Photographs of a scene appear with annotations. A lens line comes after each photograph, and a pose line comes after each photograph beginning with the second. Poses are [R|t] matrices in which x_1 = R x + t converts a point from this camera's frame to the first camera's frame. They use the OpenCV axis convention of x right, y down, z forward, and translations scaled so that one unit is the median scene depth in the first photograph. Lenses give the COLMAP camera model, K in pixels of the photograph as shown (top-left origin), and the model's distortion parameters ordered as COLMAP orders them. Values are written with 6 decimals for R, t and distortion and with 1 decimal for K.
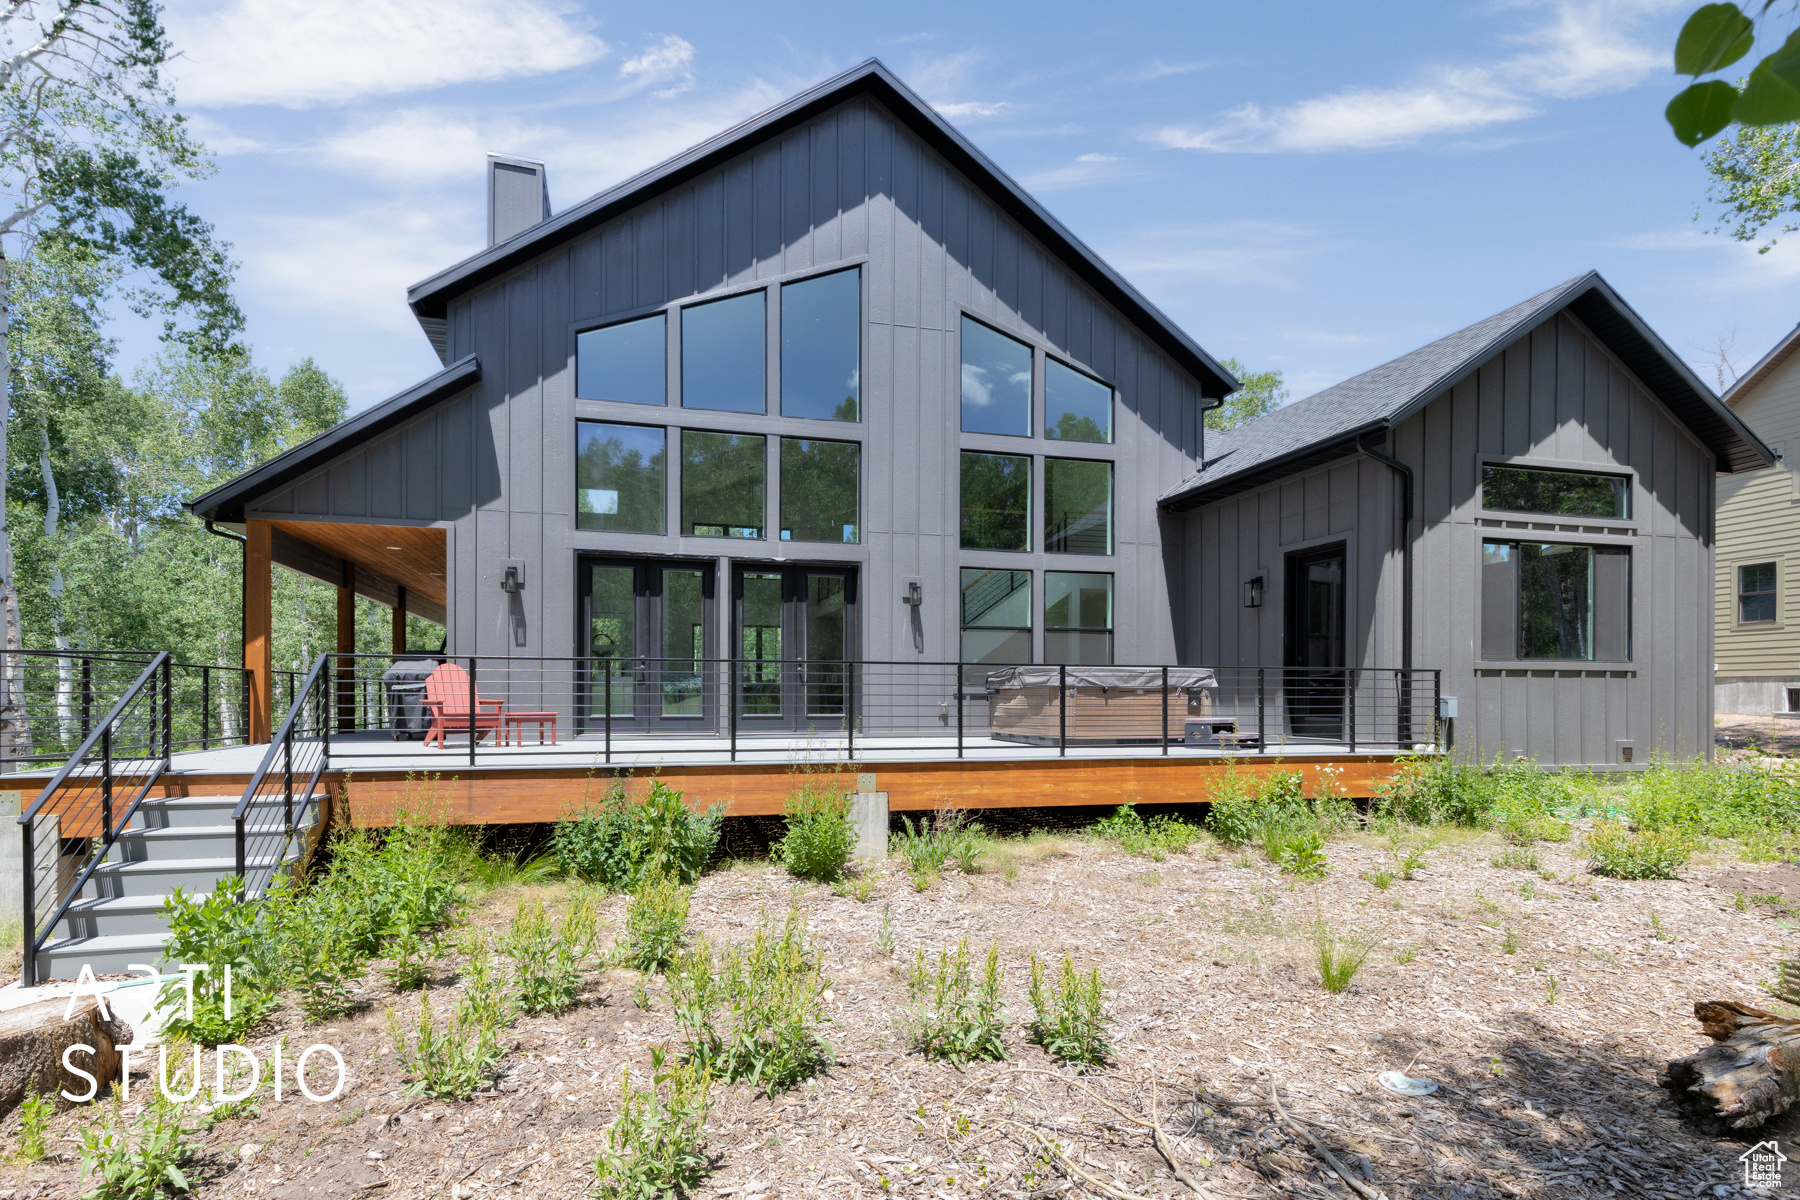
lens RADIAL K [[845.9, 0, 838.1], [0, 845.9, 701.1], [0, 0, 1]] dist [0.000175, -0.000157]
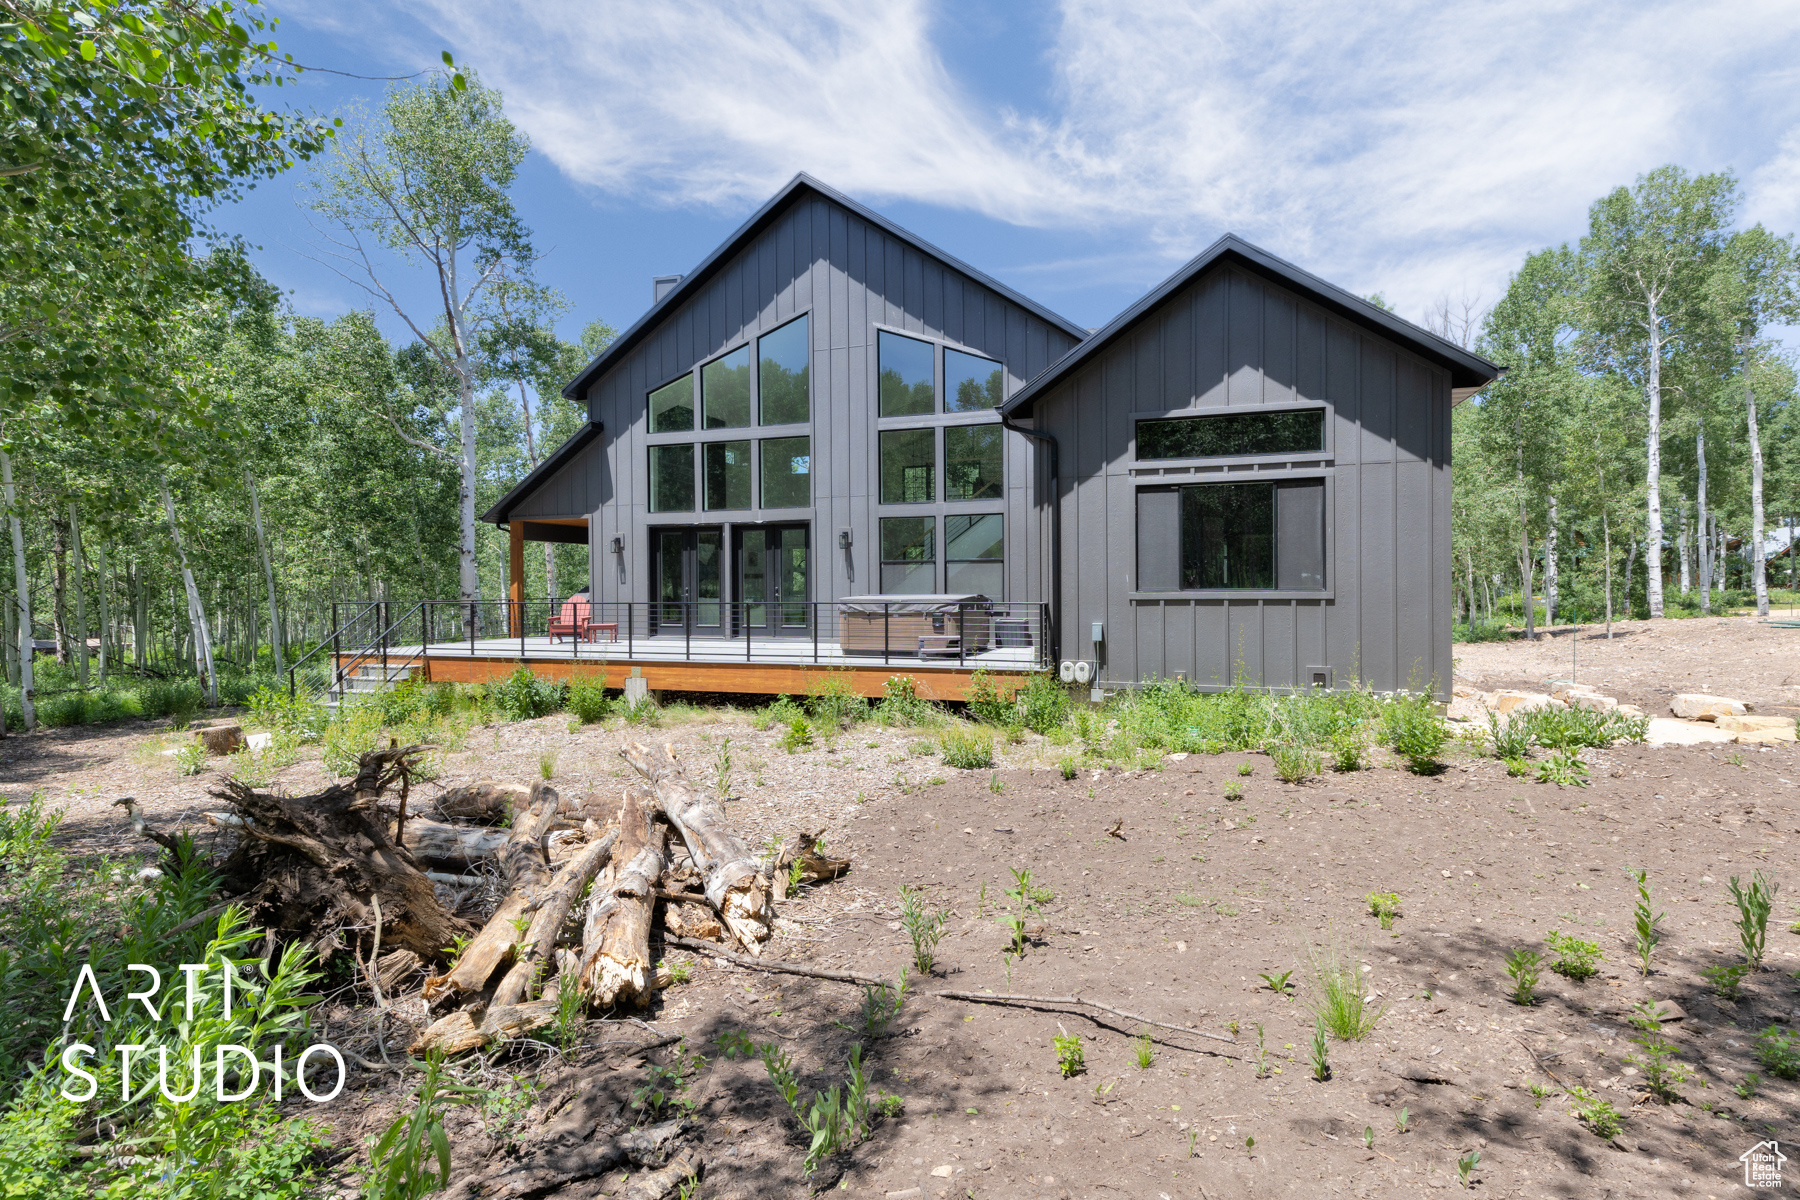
lens RADIAL K [[843.7, 0, 928.0], [0, 843.7, 590.7], [0, 0, 1]] dist [0.005332, 0.000422]
pose [[0.850129, -0.005399, -0.526547, 1.048501], [0.007873, 0.999966, 0.002459, -0.051169], [0.526516, -0.006236, 0.850143, -0.122471]]
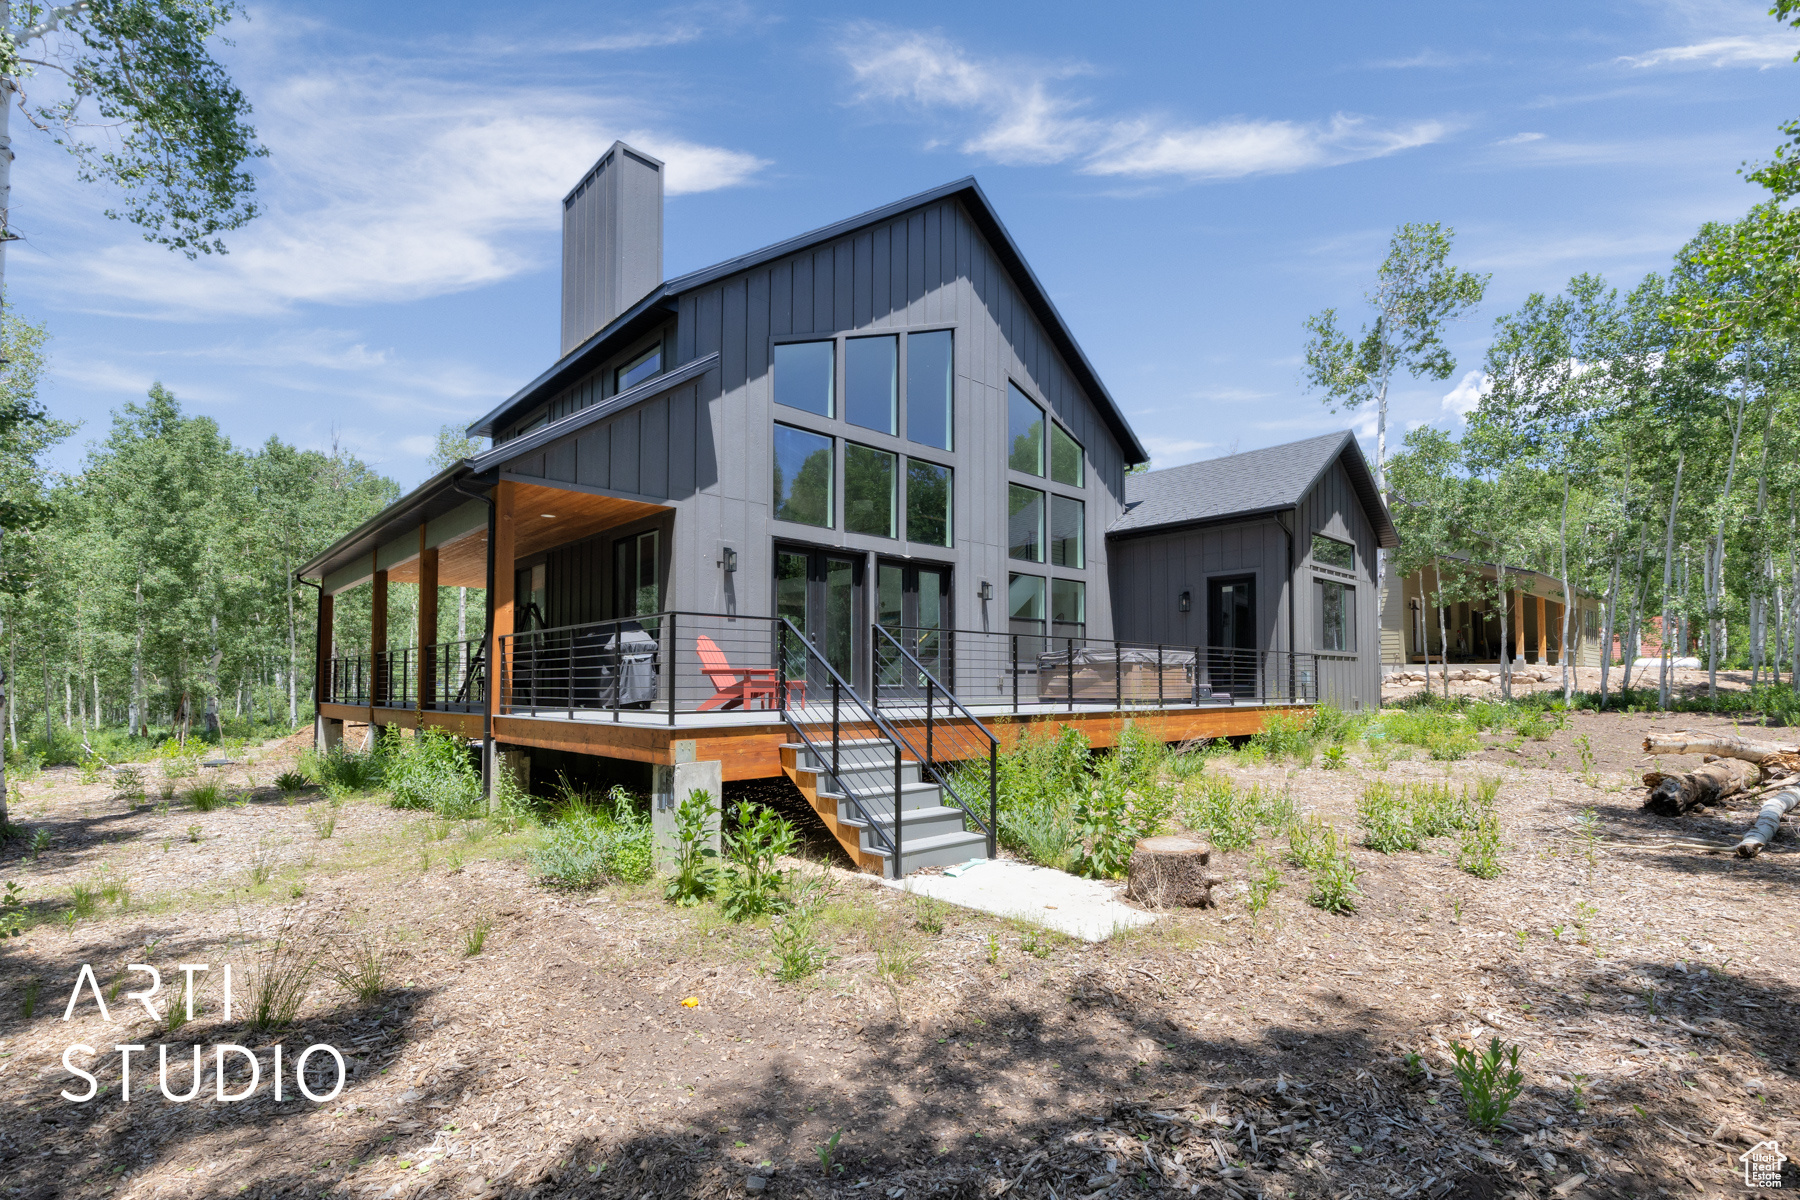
lens RADIAL K [[833.8, 0, 903.4], [0, 833.8, 661.6], [0, 0, 1]] dist [-0.000135, -0.000113]
pose [[0.870120, 0.010244, 0.492734, -0.715586], [0.005050, 0.999546, -0.029700, 0.020053], [-0.492815, 0.028331, 0.869673, -0.037555]]
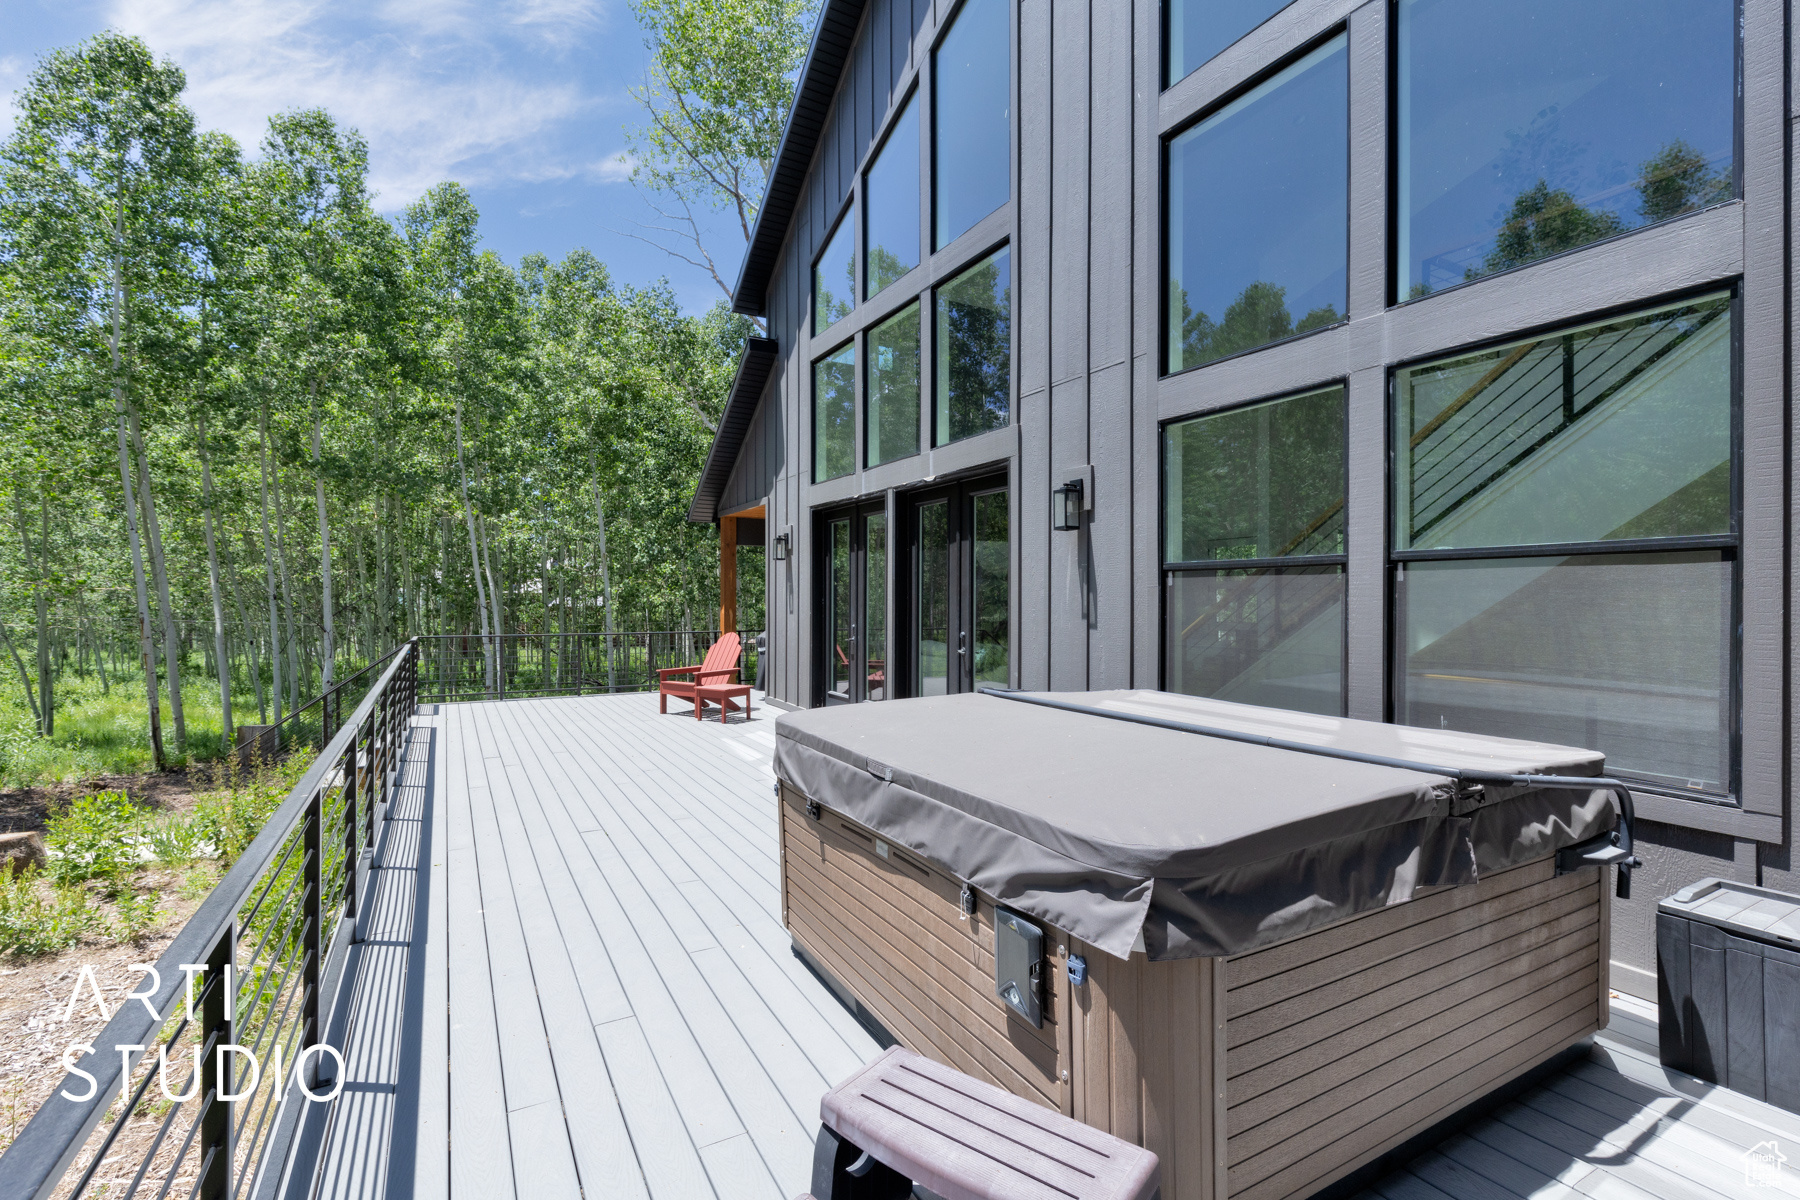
lens RADIAL K [[806.6, 0, 906.6], [0, 806.6, 594.3], [0, 0, 1]] dist [0.001233, 0.000026]
pose [[0.272971, -0.007123, -0.961996, 0.556909], [-0.003238, 0.999960, -0.008323, -0.081010], [0.962017, 0.005387, 0.272937, 0.881226]]
